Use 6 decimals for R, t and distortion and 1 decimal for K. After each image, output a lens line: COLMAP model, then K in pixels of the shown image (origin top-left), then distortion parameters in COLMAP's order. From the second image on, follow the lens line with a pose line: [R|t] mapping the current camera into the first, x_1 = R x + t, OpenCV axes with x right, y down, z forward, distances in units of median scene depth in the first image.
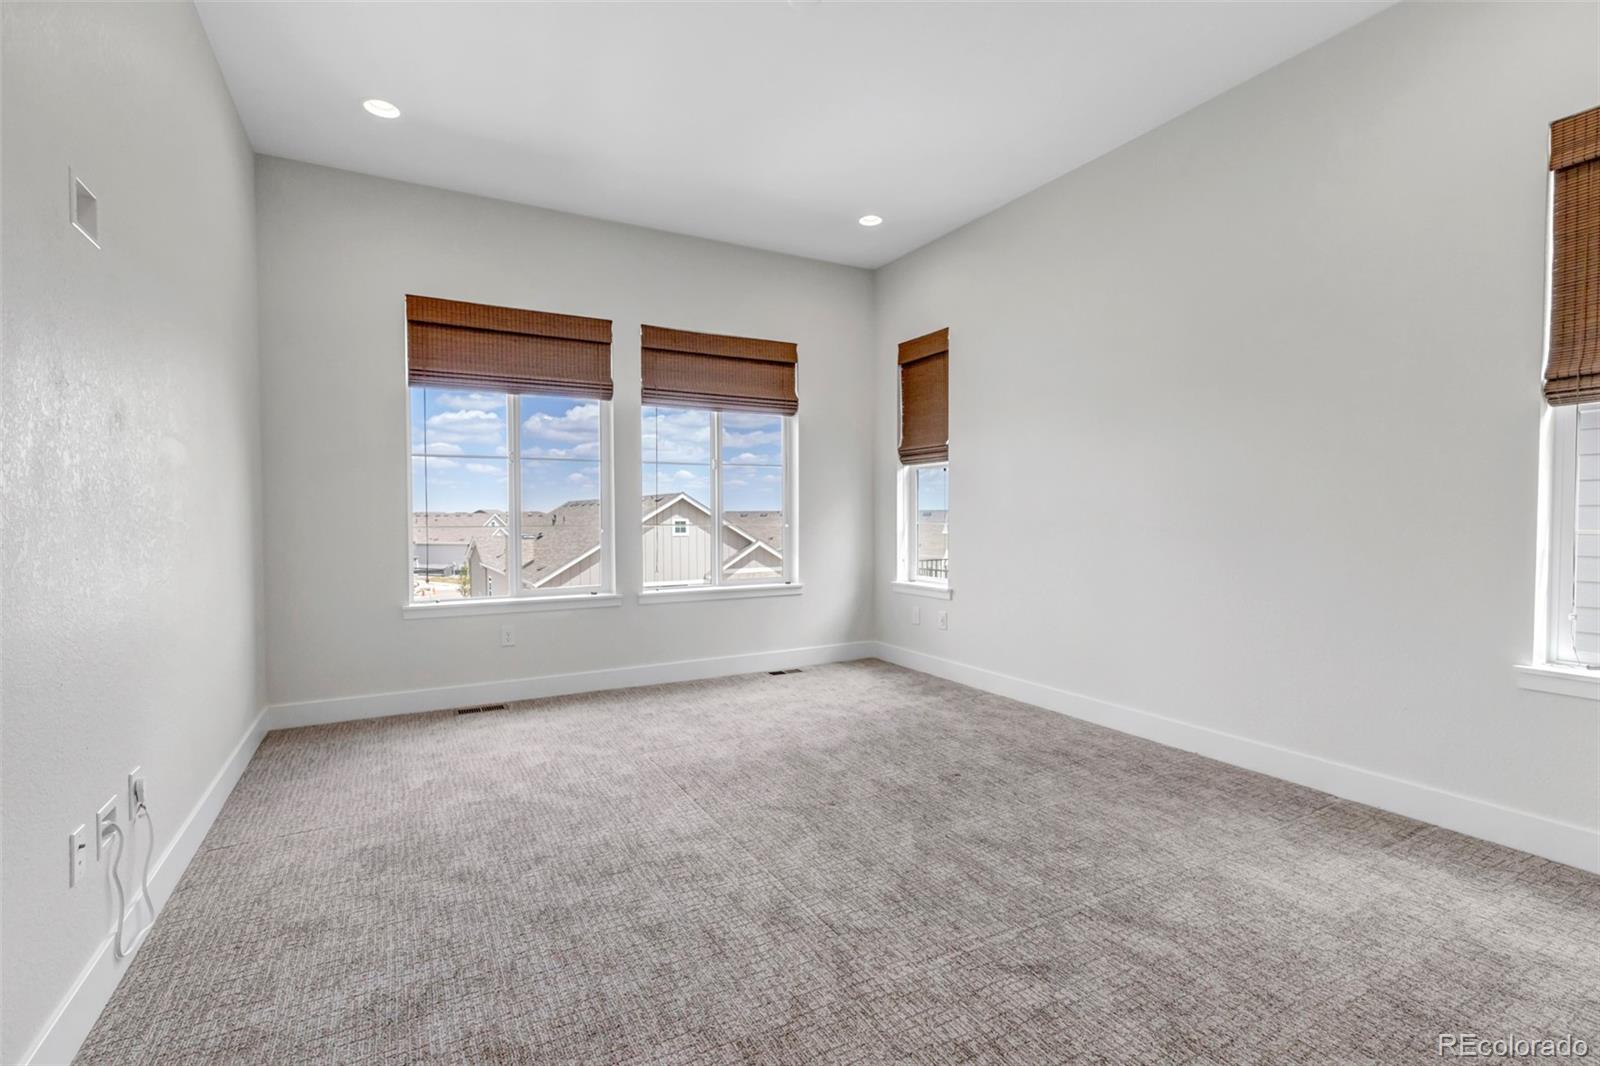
lens RADIAL K [[741.2, 0, 803.6], [0, 741.2, 531.6], [0, 0, 1]] dist [0.001978, 0.001167]
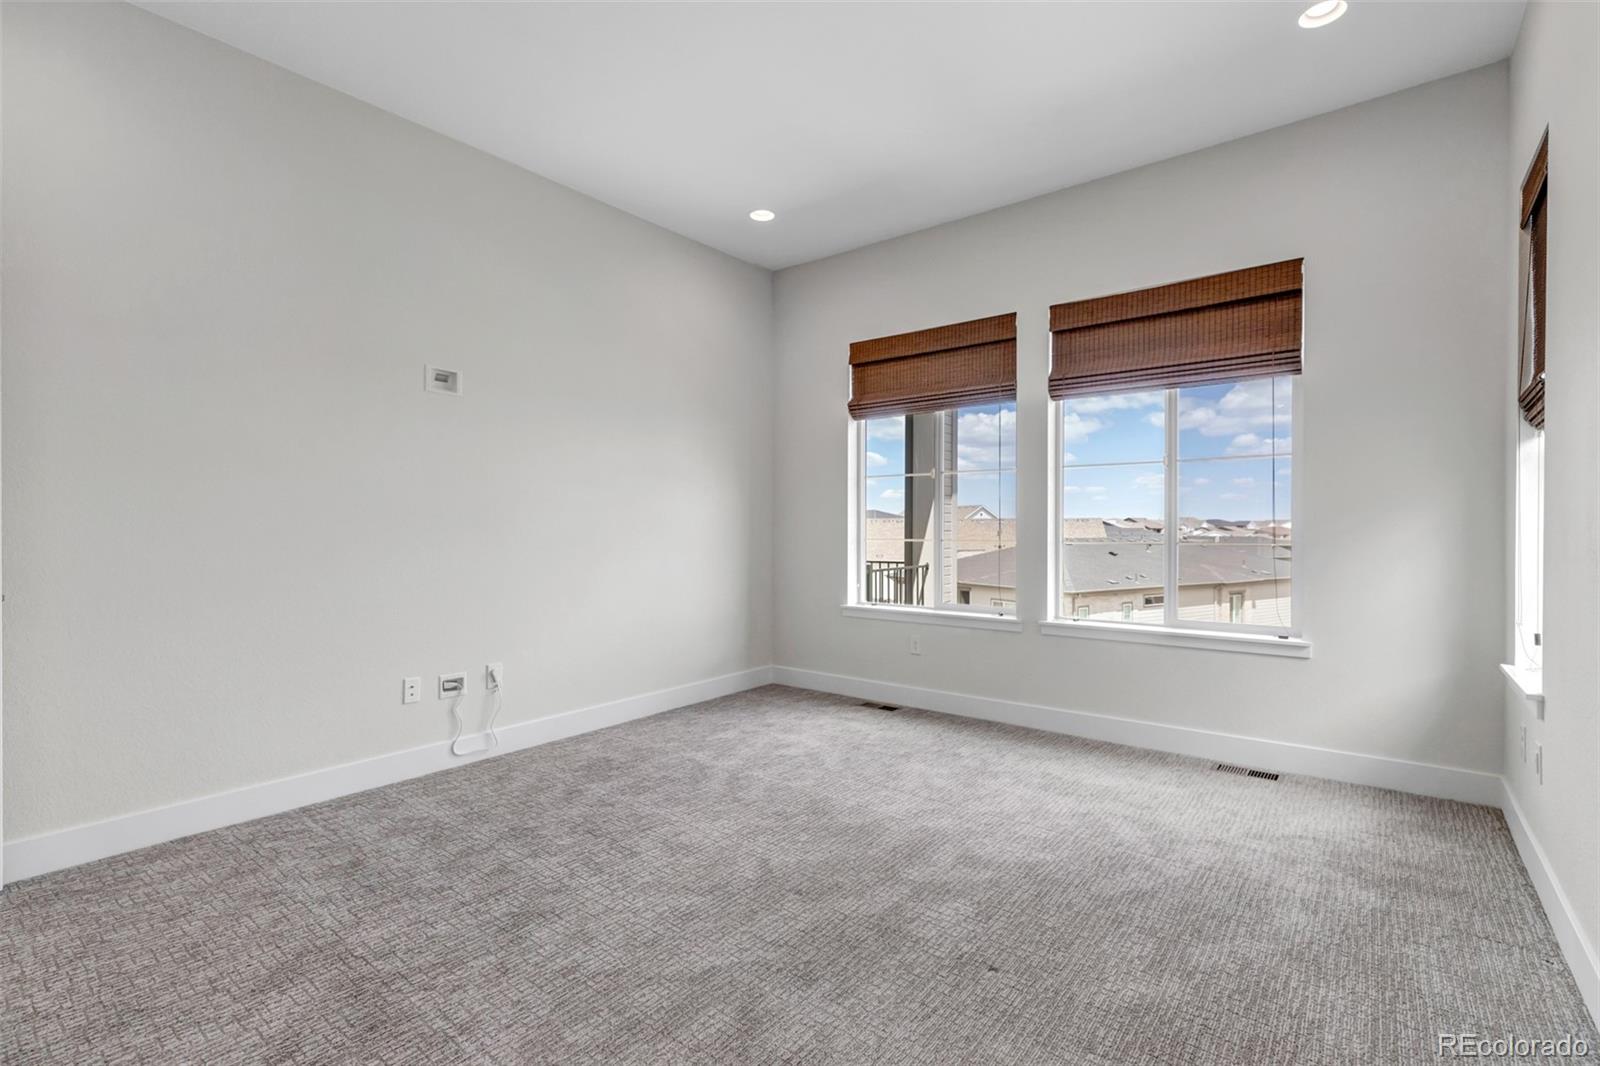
lens RADIAL K [[741.2, 0, 785.4], [0, 741.2, 526.1], [0, 0, 1]] dist [0.001978, 0.001167]
pose [[0.366620, 0.003435, -0.930364, 0.595522], [-0.020892, 0.999771, -0.004542, -0.020136], [0.930136, 0.021102, 0.366608, 0.523092]]
